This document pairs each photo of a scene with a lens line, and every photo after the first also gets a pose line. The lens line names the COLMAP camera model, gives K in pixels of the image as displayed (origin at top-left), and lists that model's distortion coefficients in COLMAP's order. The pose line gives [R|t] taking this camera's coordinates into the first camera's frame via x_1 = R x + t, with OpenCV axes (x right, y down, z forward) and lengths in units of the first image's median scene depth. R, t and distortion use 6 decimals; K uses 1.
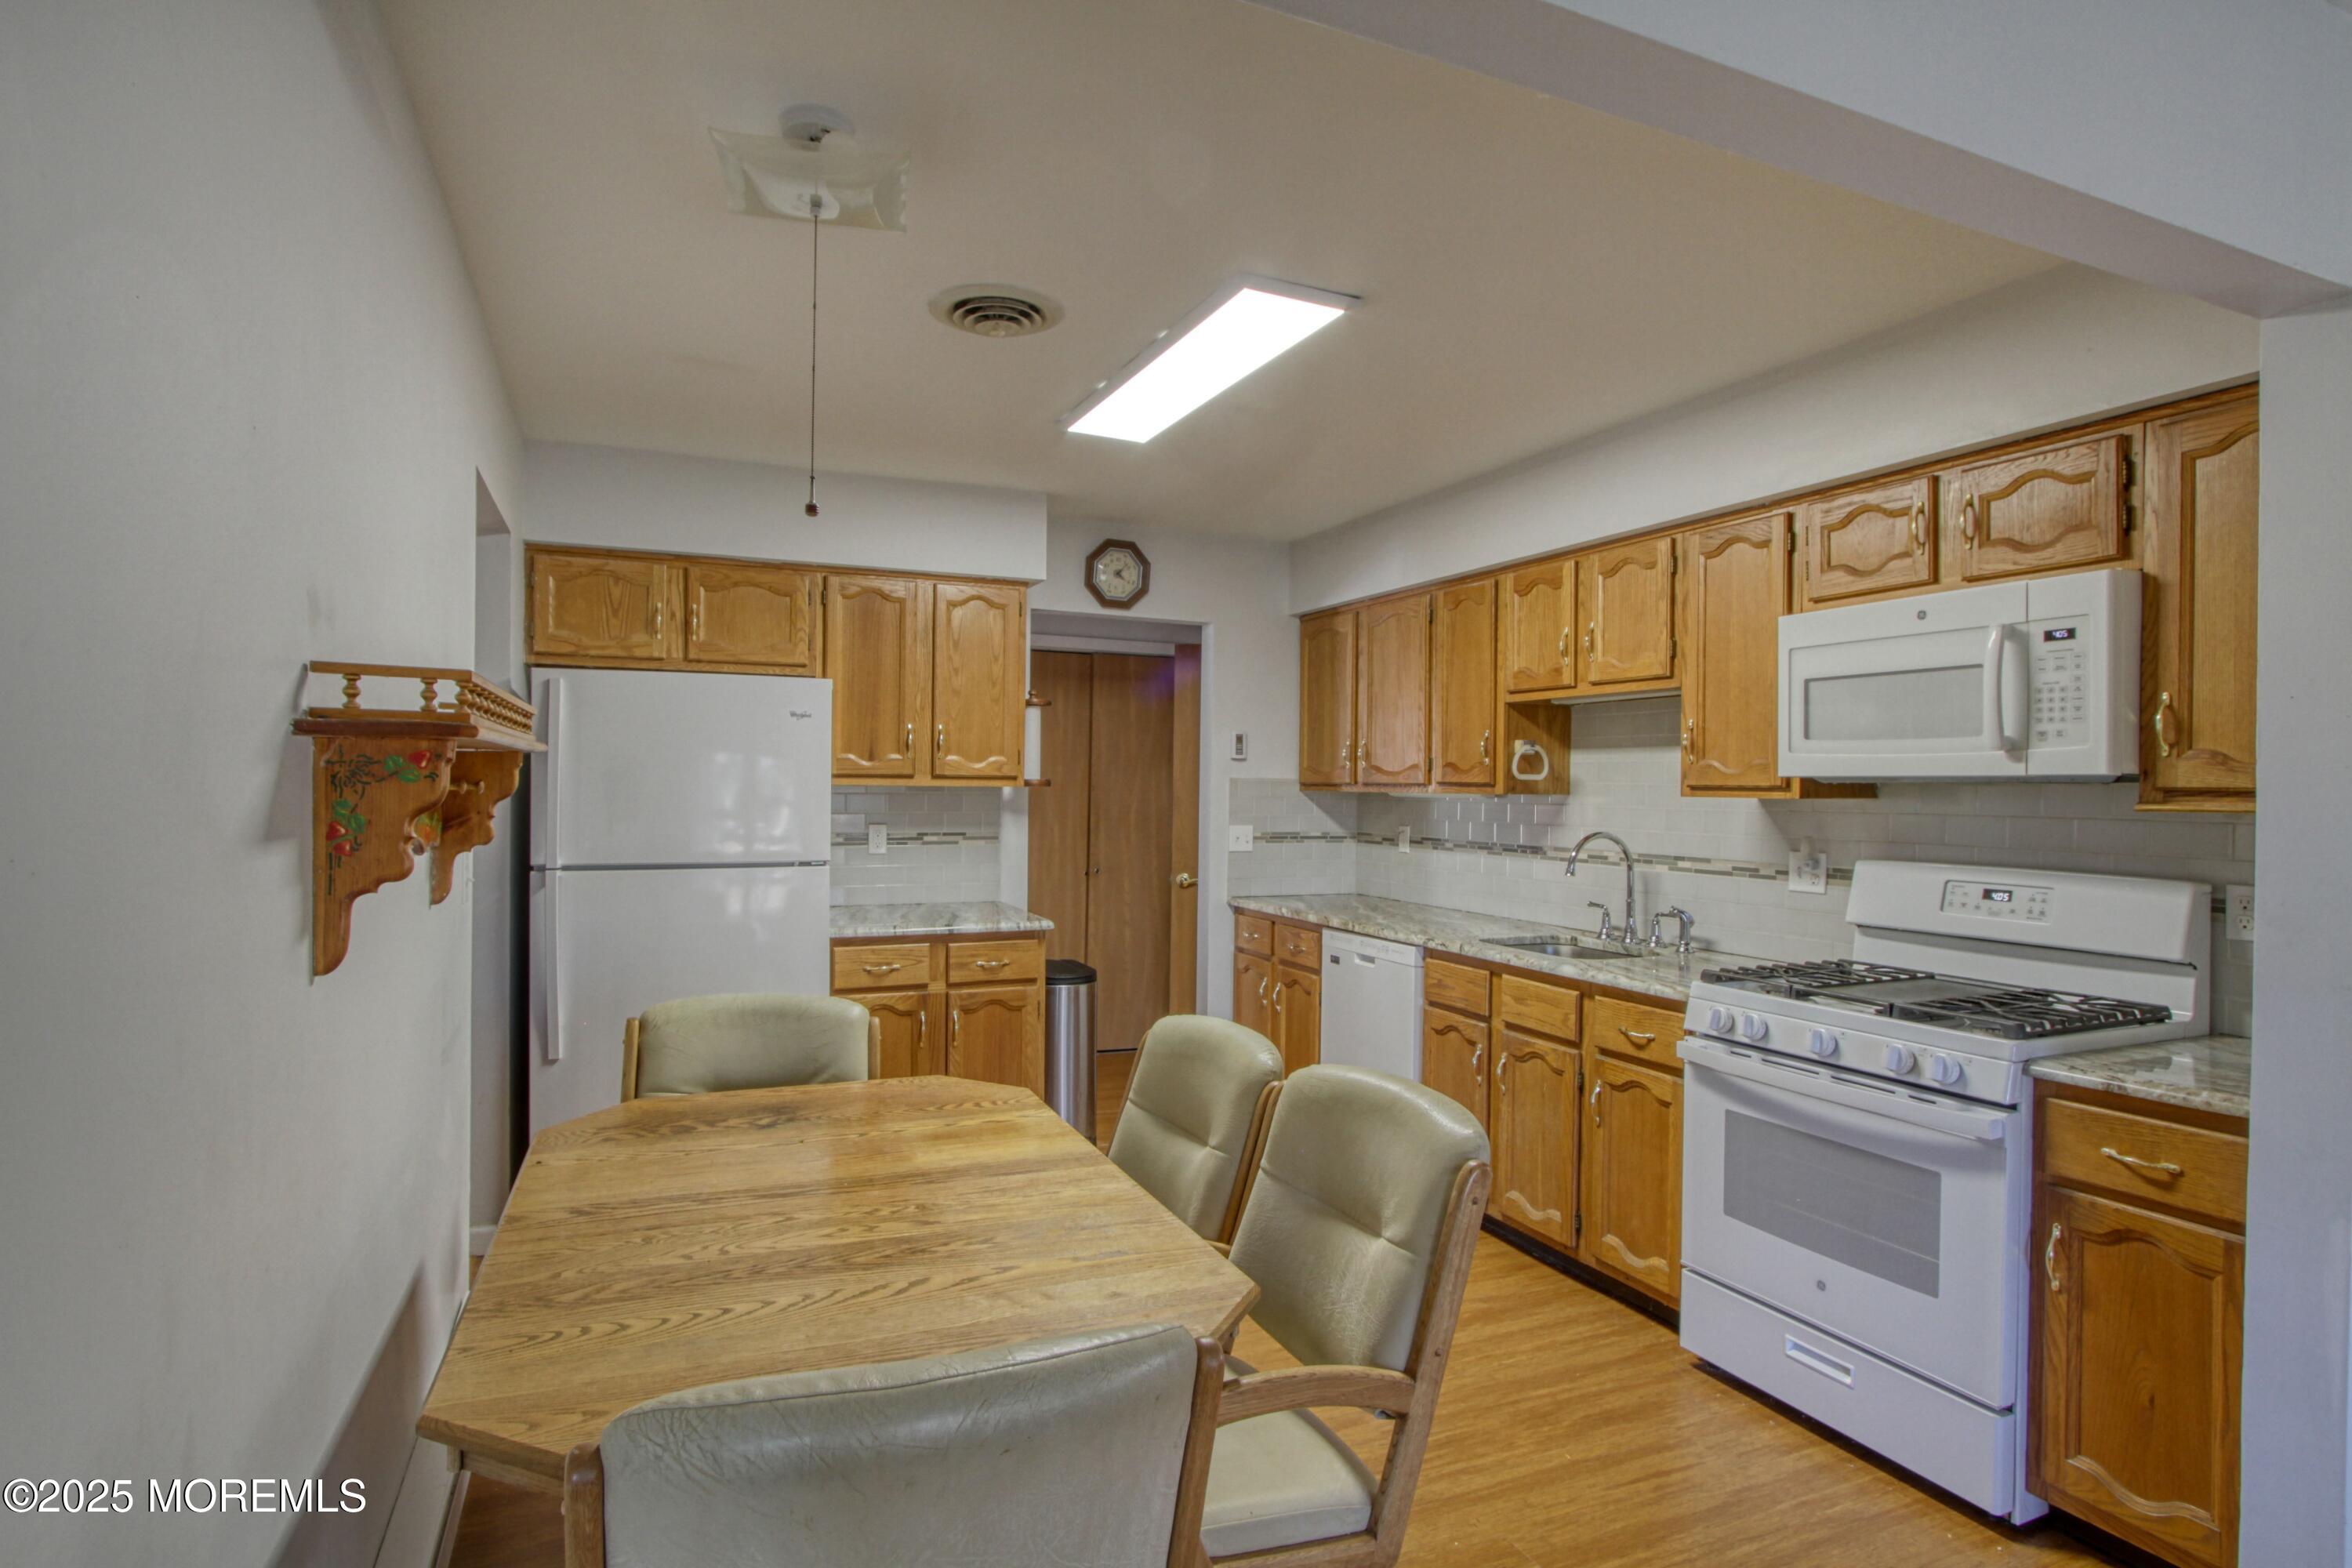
lens RADIAL K [[1286.5, 0, 1155.4], [0, 1286.5, 794.8], [0, 0, 1]] dist [-0.021719, 0.017979]
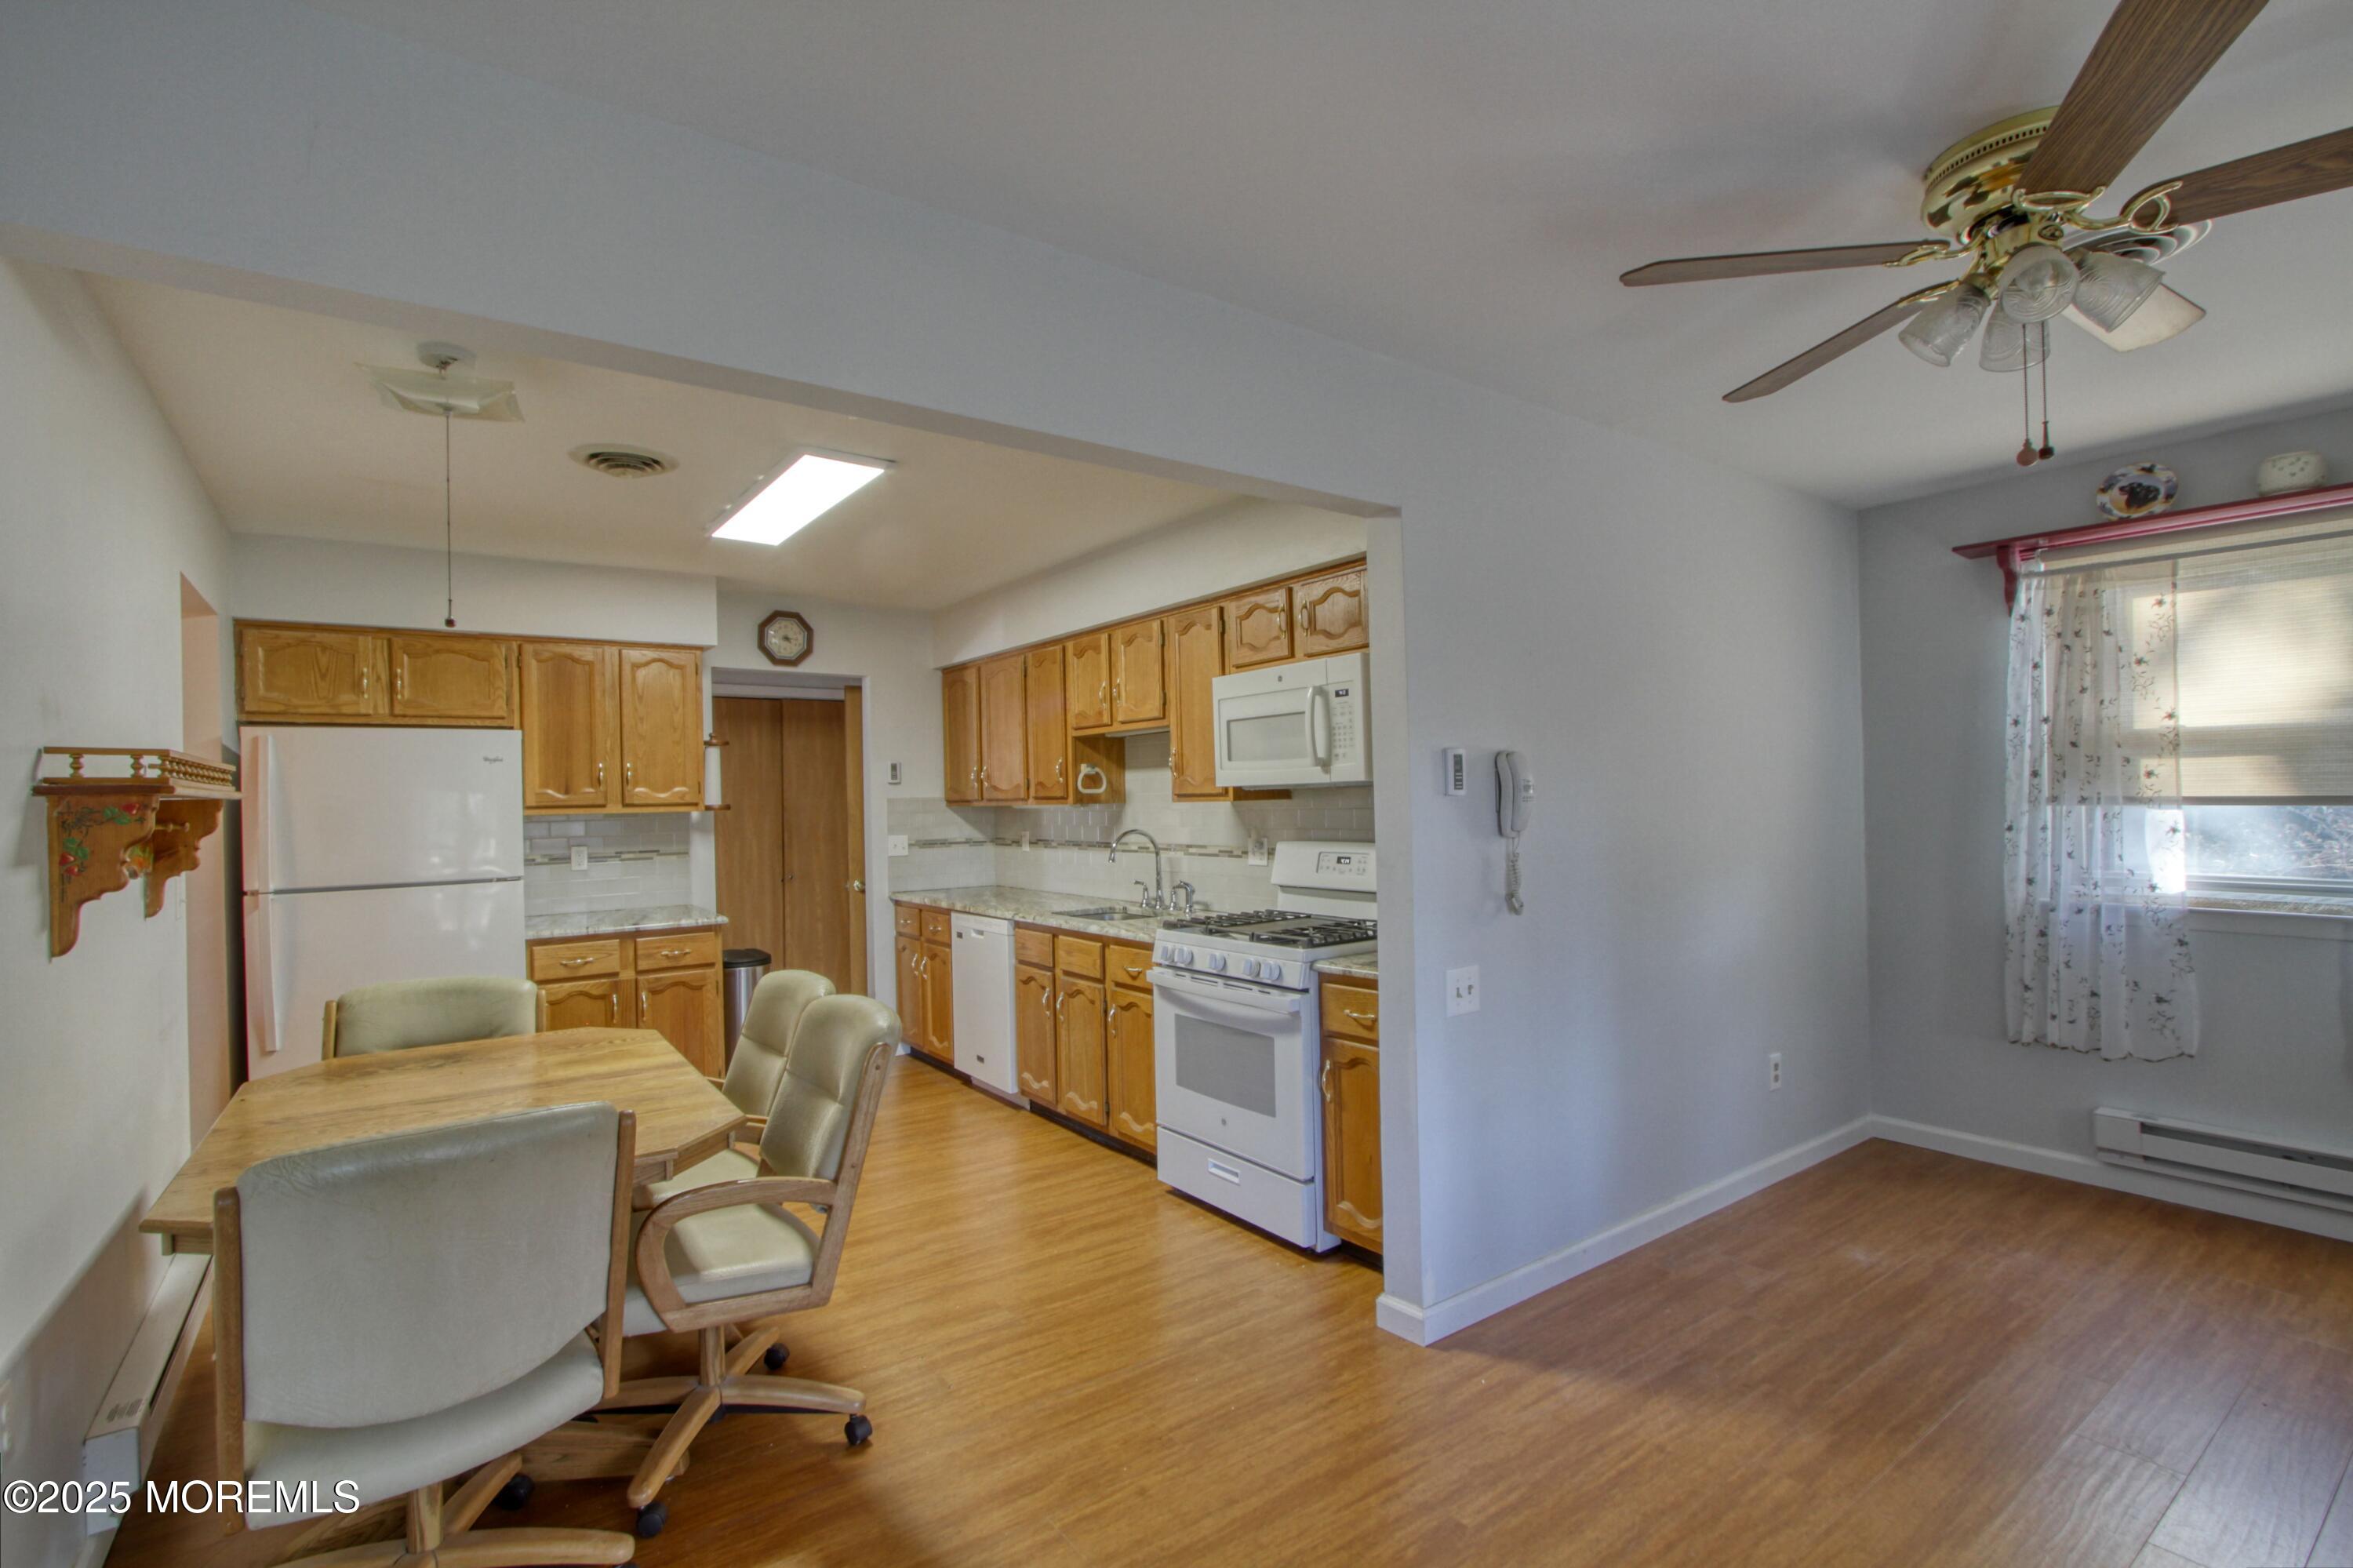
lens RADIAL K [[1150.5, 0, 1188.0], [0, 1150.5, 795.5], [0, 0, 1]] dist [-0.010312, 0.002129]
pose [[0.974918, -0.032012, 0.220250, 0.149636], [0.034442, 0.999381, -0.007199, 0.003850], [-0.219883, 0.014604, 0.975417, -0.255568]]
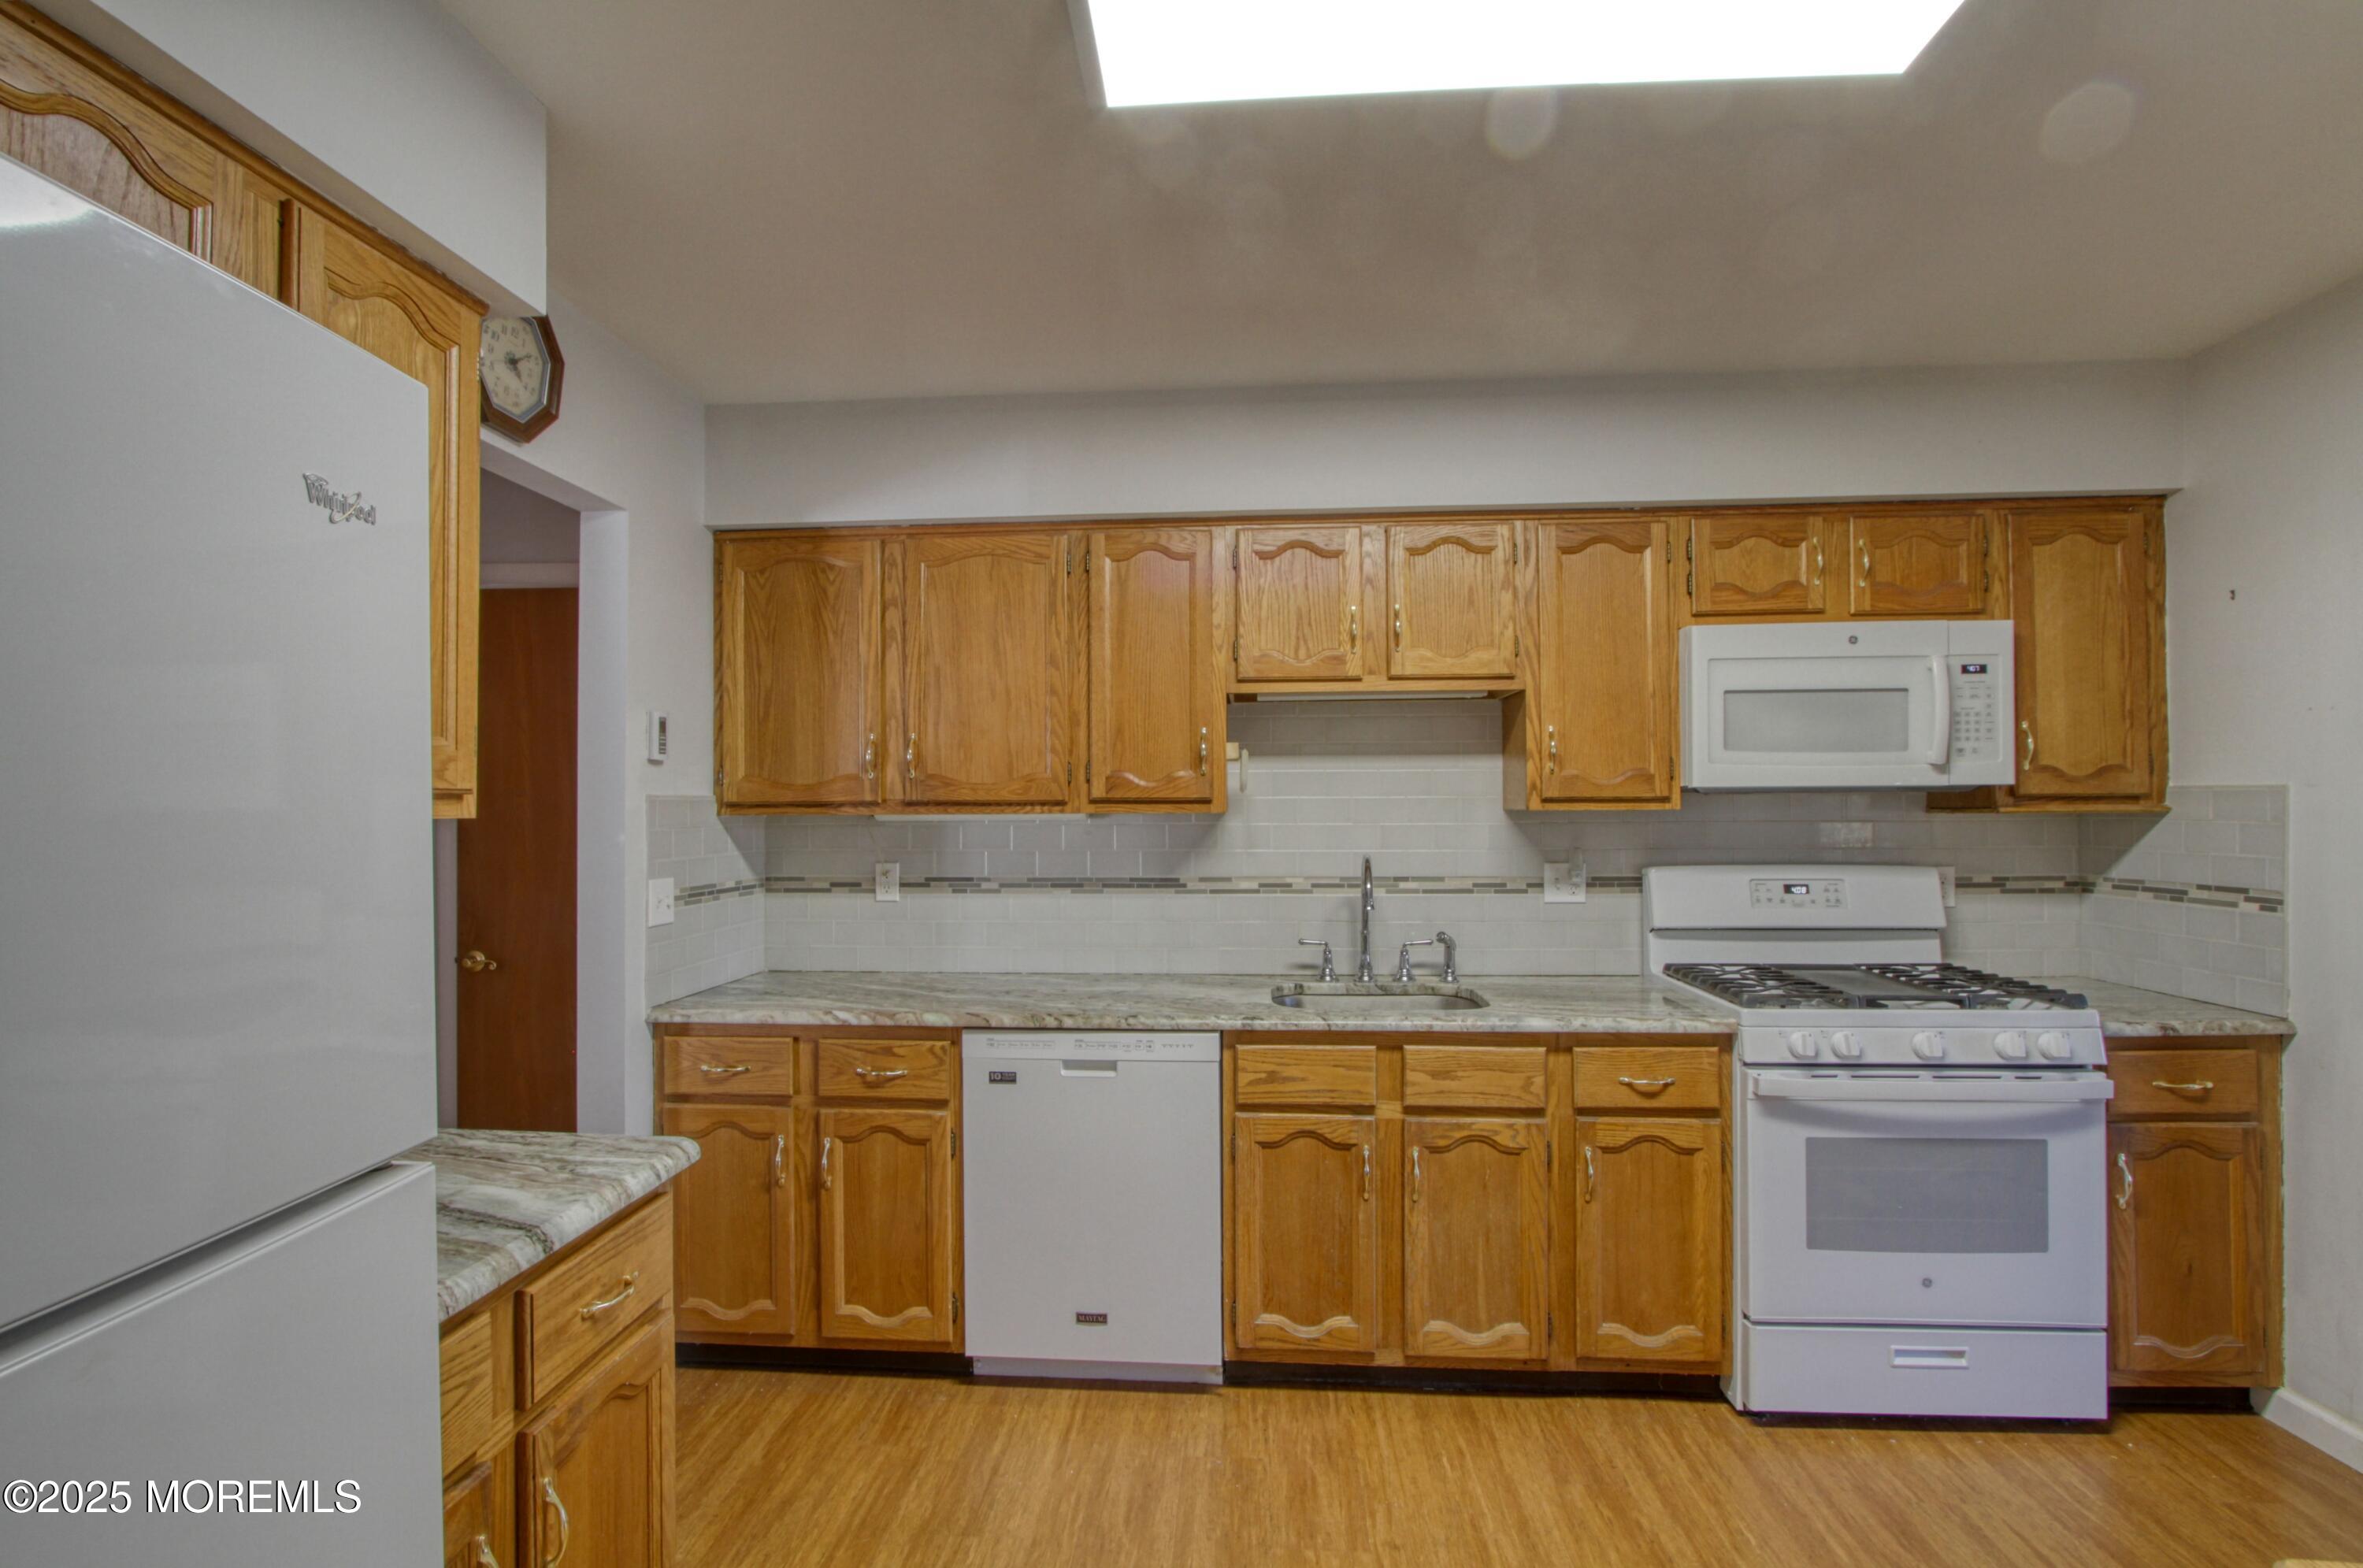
lens RADIAL K [[1155.3, 0, 1193.0], [0, 1155.3, 795.5], [0, 0, 1]] dist [-0.010312, 0.002129]
pose [[0.438234, -0.007097, 0.898833, -0.440343], [0.017680, 0.999843, -0.000725, -0.012945], [-0.898687, 0.016209, 0.438291, 0.875882]]
